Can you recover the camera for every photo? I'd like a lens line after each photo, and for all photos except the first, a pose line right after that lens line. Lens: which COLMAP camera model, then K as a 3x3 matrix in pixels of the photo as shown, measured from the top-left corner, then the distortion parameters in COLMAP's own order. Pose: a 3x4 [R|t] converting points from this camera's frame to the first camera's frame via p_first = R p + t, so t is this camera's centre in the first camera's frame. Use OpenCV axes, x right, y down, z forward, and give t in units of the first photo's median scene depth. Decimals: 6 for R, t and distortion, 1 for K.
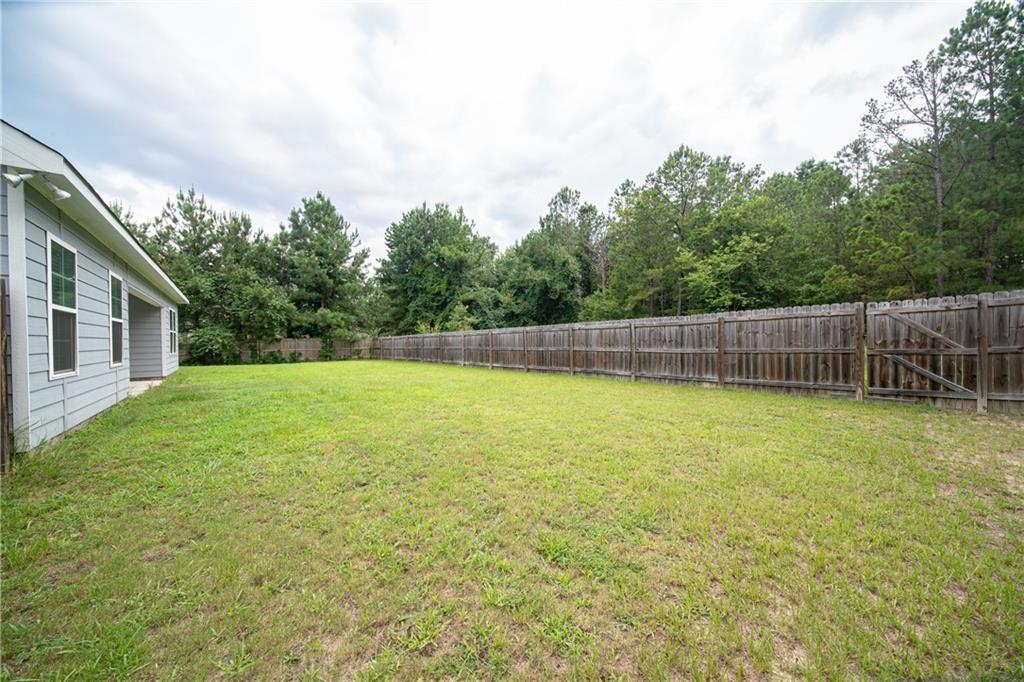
lens RADIAL K [[357.2, 0, 509.5], [0, 357.2, 341.3], [0, 0, 1]] dist [-0.002731, -0.000477]
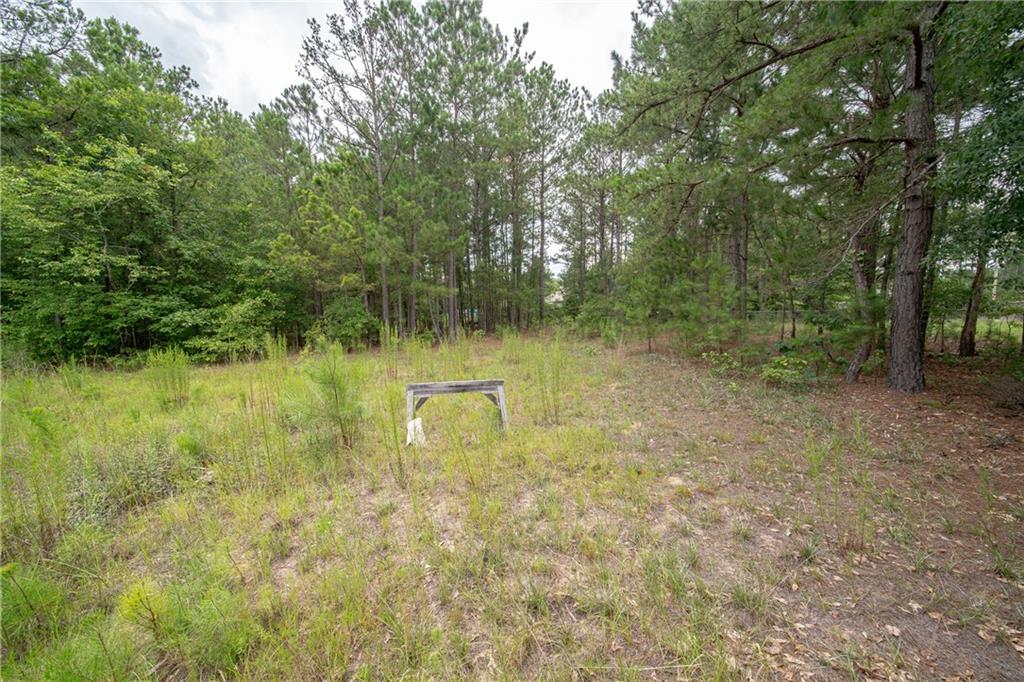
lens RADIAL K [[357.2, 0, 512.1], [0, 357.2, 345.6], [0, 0, 1]] dist [-0.002731, -0.000477]
pose [[0.317195, -0.082686, 0.944749, 0.355017], [0.005174, 0.996328, 0.085463, -0.048850], [-0.948346, -0.022220, 0.316458, 0.323448]]
